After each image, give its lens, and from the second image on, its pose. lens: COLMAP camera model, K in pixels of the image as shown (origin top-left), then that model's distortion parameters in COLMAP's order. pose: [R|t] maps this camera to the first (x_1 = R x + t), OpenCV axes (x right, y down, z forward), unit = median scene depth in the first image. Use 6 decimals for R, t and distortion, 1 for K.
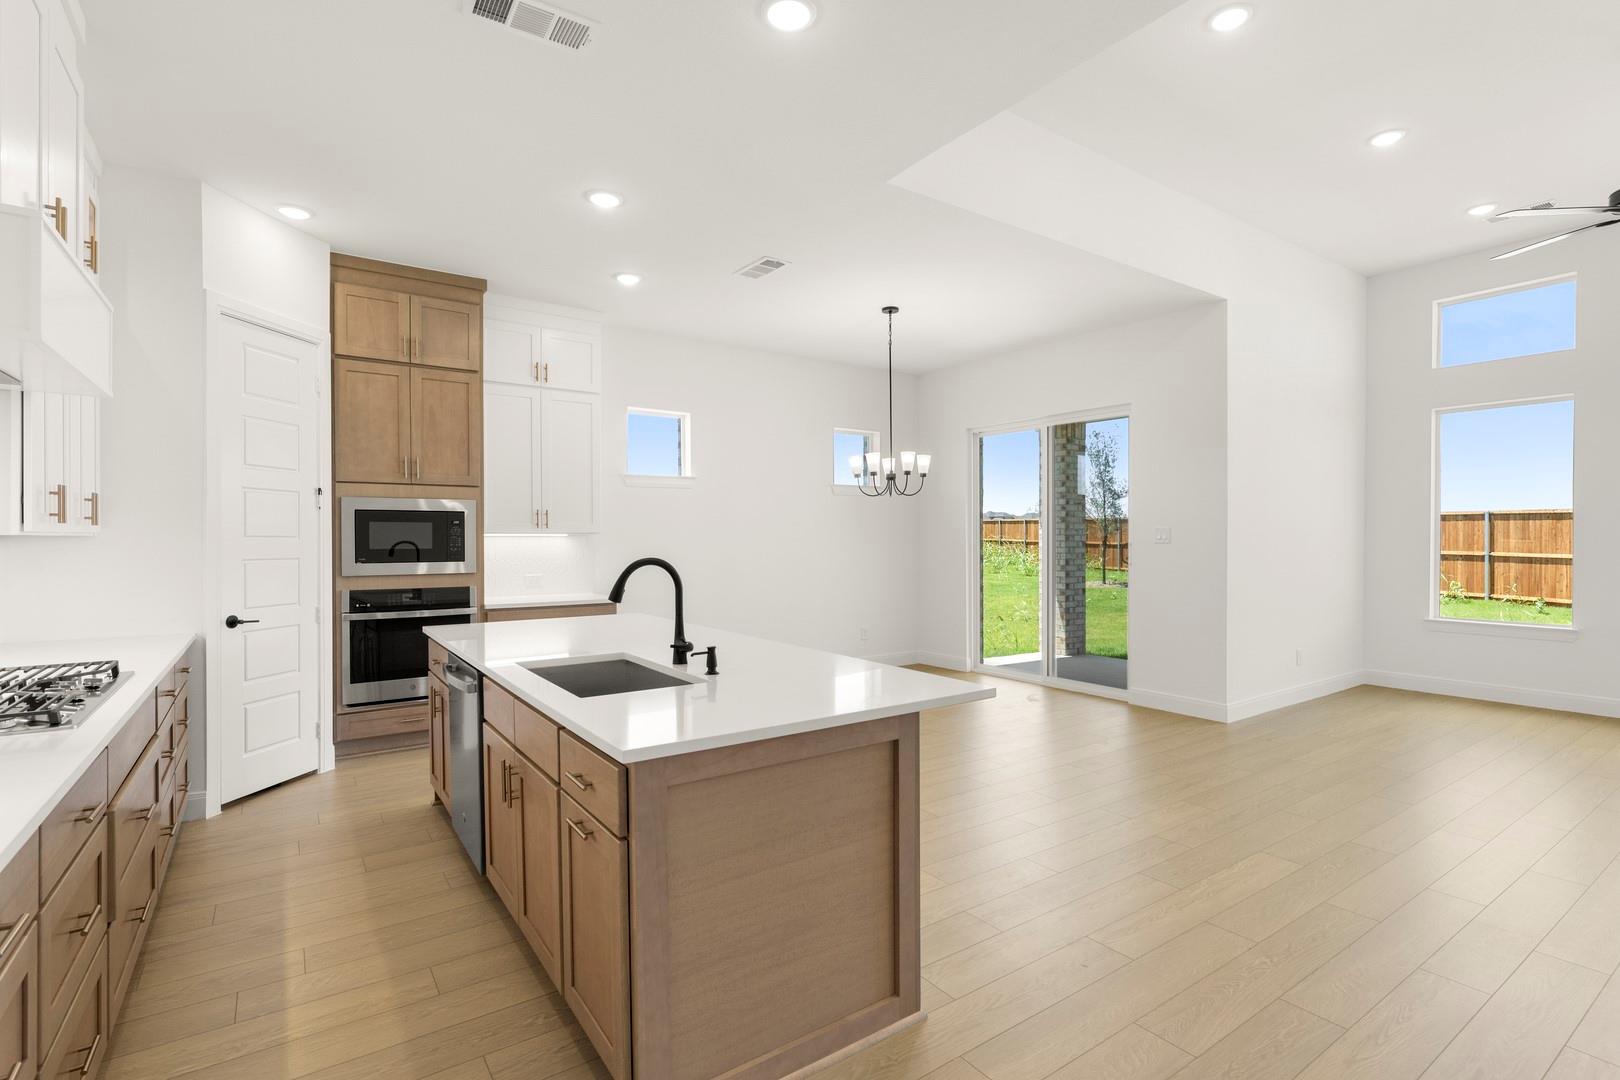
lens RADIAL K [[759.9, 0, 810.0], [0, 759.9, 540.0], [0, 0, 1]] dist [-0.000053, -0.000020]
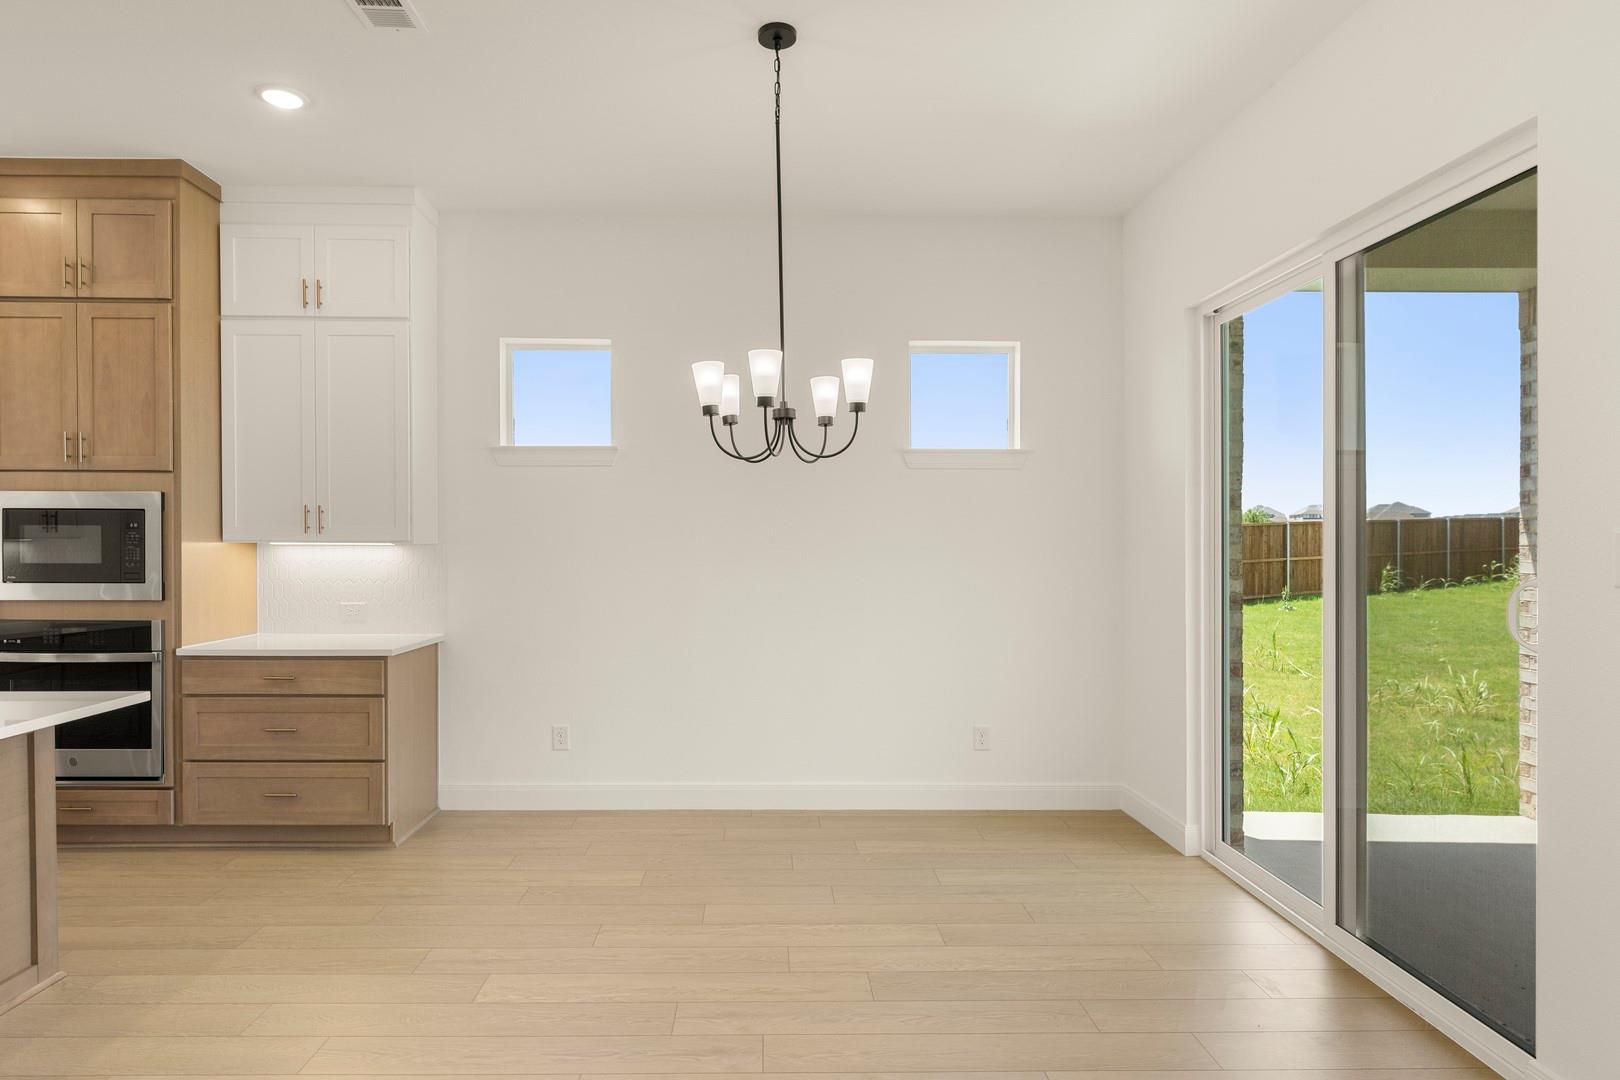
lens RADIAL K [[882.5, 0, 810.0], [0, 882.5, 540.0], [0, 0, 1]] dist [0.001542, 0.000449]
pose [[0.832227, 0.002682, -0.554428, 0.422161], [-0.006135, 0.999972, -0.004372, -0.009280], [0.554400, 0.007040, 0.832220, 0.608598]]
